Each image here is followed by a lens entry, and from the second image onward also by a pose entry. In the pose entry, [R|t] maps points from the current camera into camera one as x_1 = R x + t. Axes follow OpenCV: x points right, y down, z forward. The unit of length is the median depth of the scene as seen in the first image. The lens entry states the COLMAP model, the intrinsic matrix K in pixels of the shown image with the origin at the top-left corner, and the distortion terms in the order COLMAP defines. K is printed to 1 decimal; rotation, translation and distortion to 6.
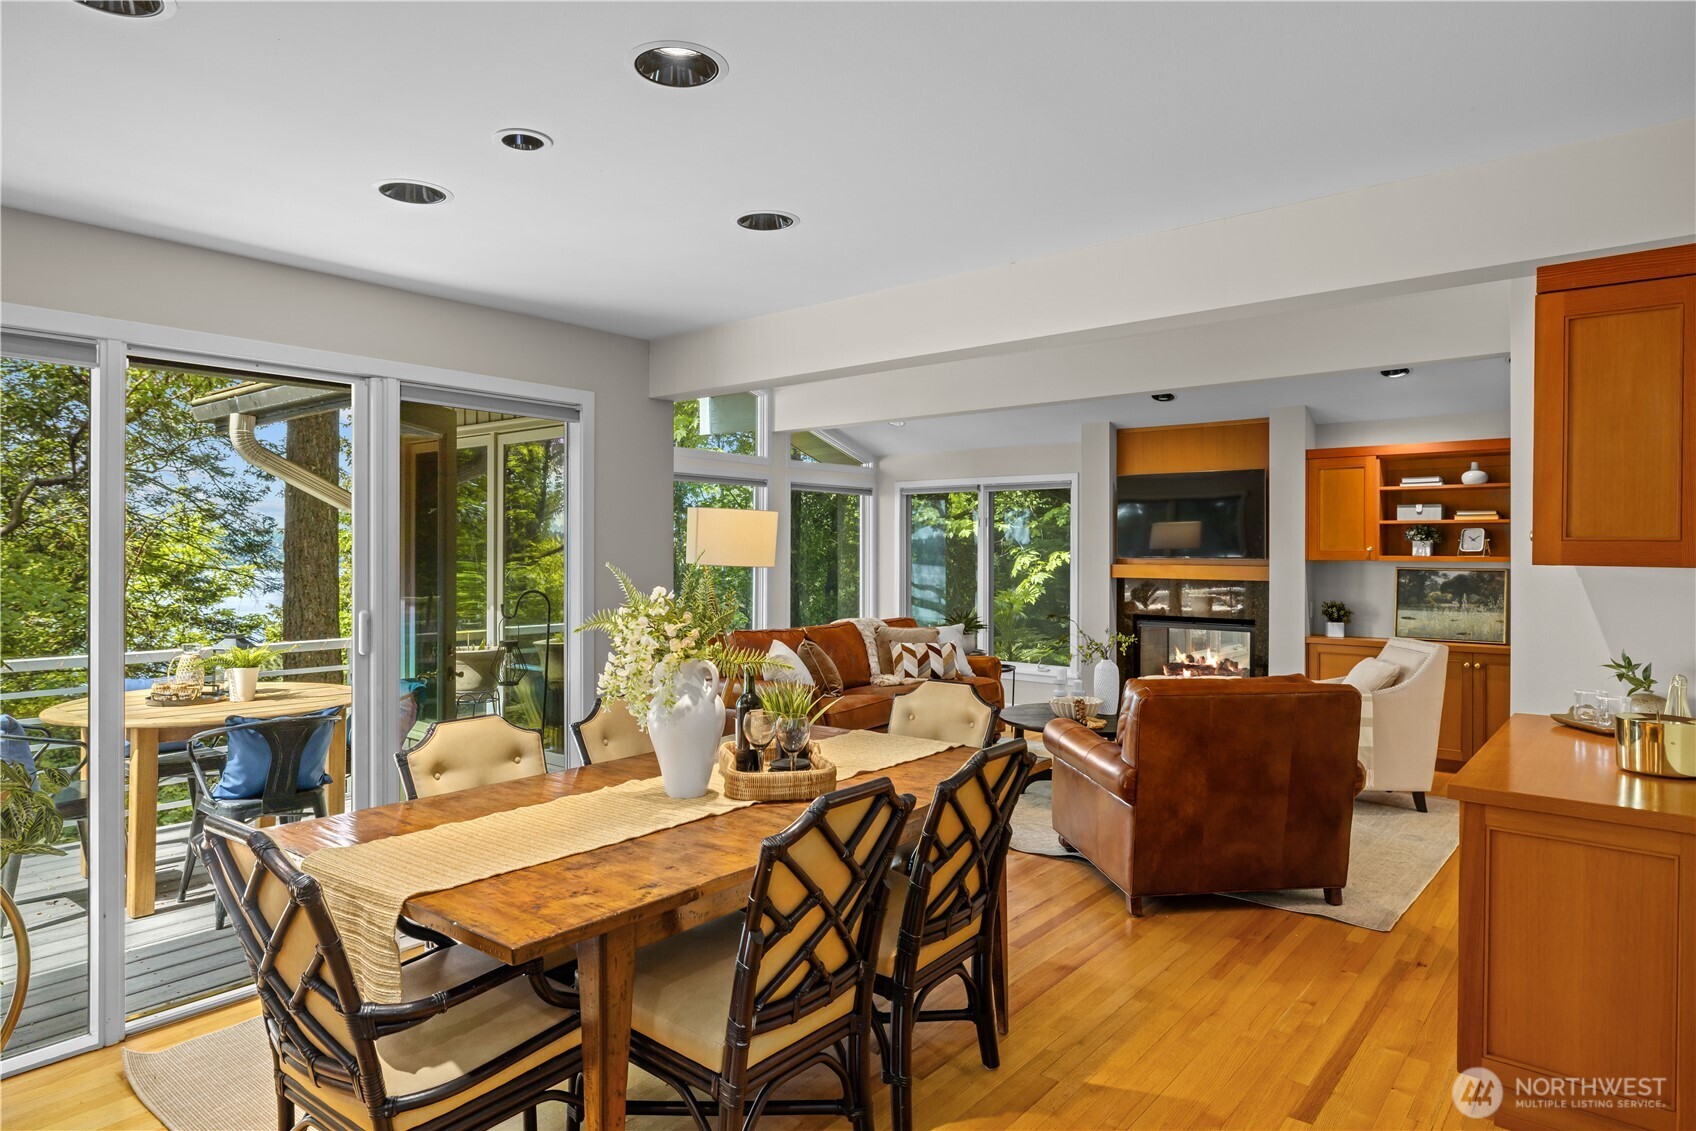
lens RADIAL K [[1014.5, 0, 836.2], [0, 1014.5, 551.5], [0, 0, 1]] dist [-0.002398, 0.001651]
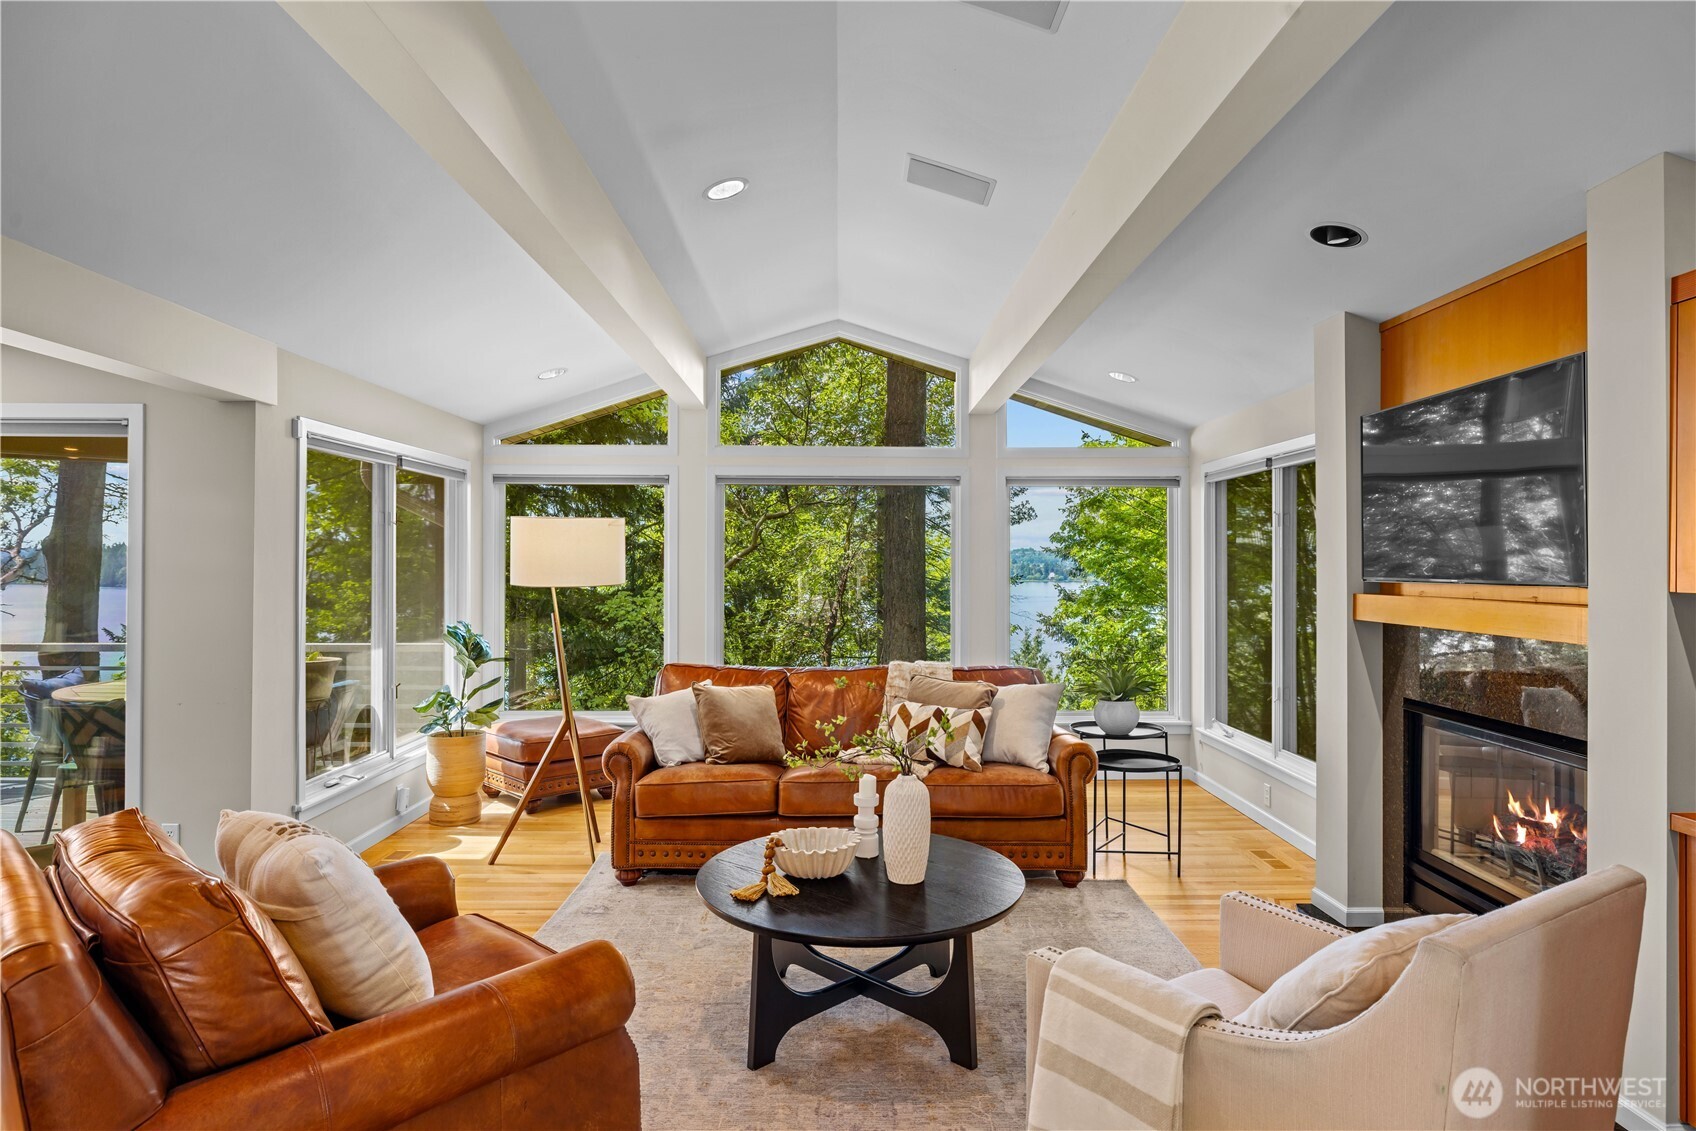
lens RADIAL K [[943.8, 0, 839.0], [0, 943.8, 561.1], [0, 0, 1]] dist [-0.004655, 0.000107]
pose [[0.635415, -0.007214, -0.772137, 0.560424], [0.001727, 0.999967, -0.007921, 0.000020], [0.772169, 0.003700, 0.635407, 0.598776]]
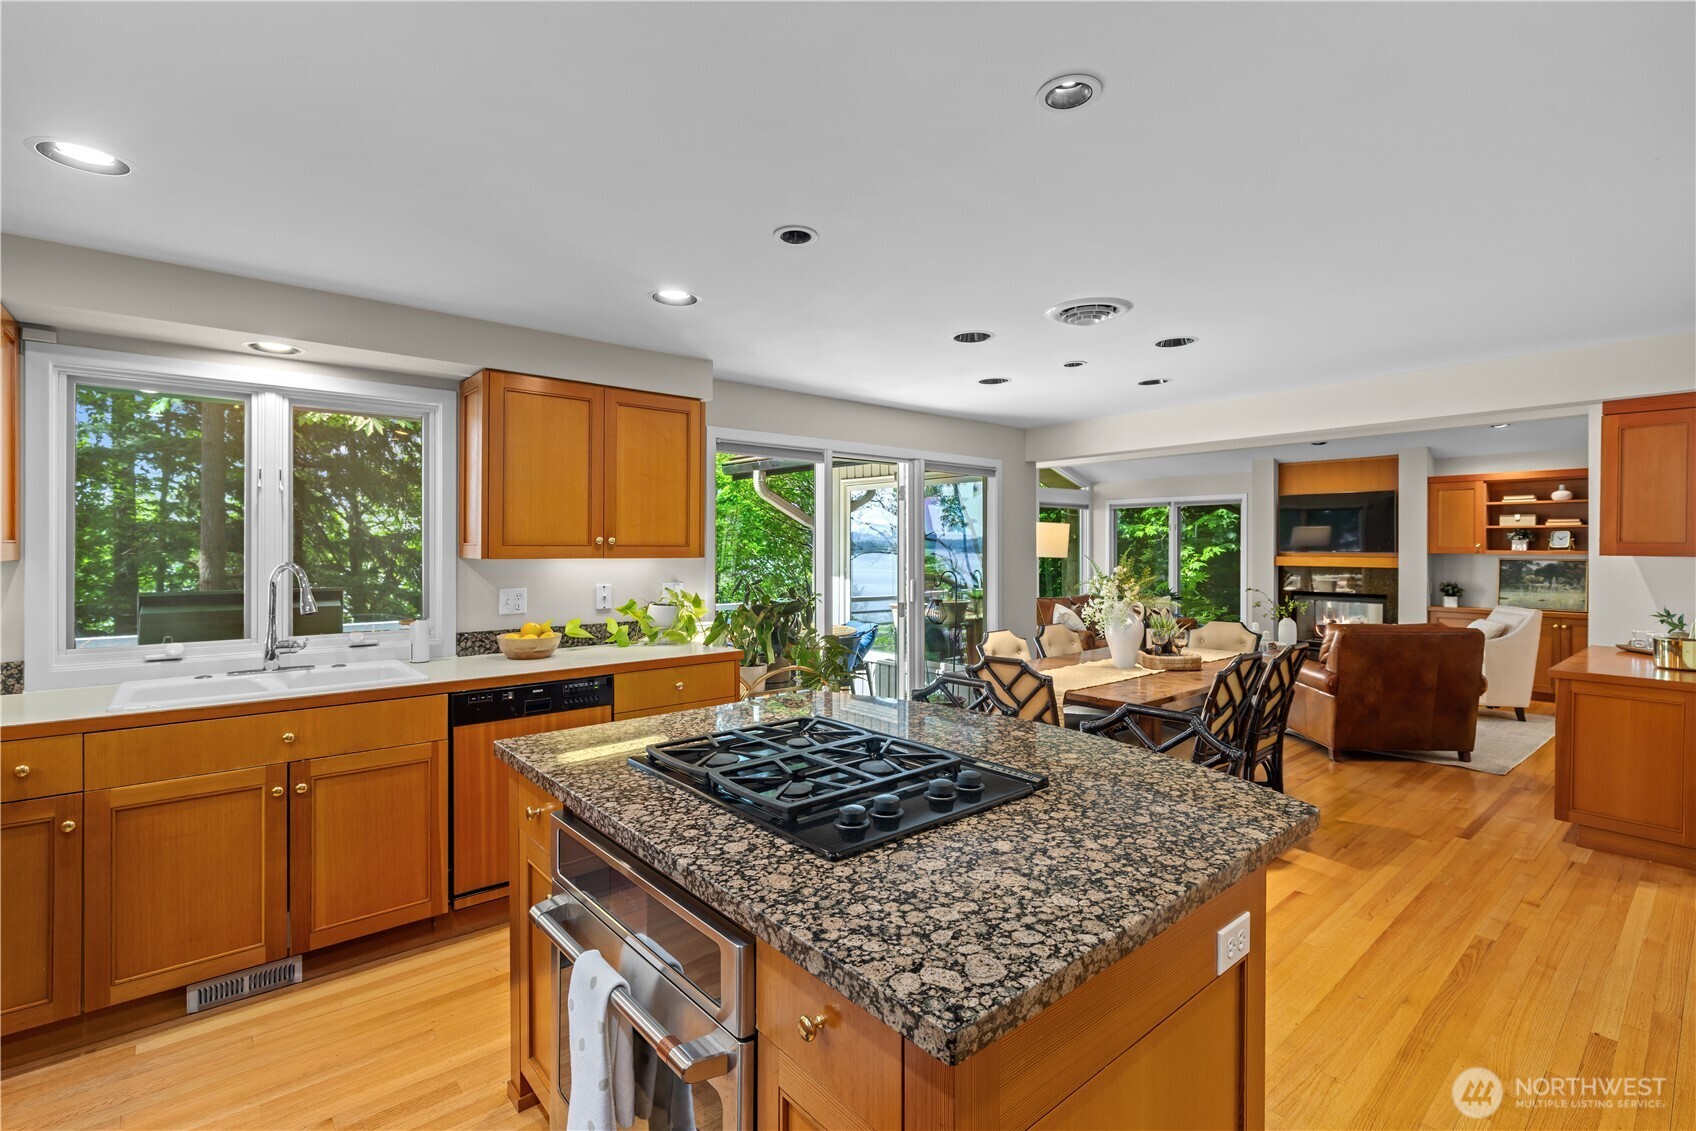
lens RADIAL K [[784.7, 0, 840.4], [0, 784.7, 550.0], [0, 0, 1]] dist [-0.000297, 0.000146]
pose [[0.983921, -0.001328, -0.178602, -0.167682], [0.001977, 0.999992, 0.003457, -0.002000], [0.178596, -0.003754, 0.983915, -0.260565]]
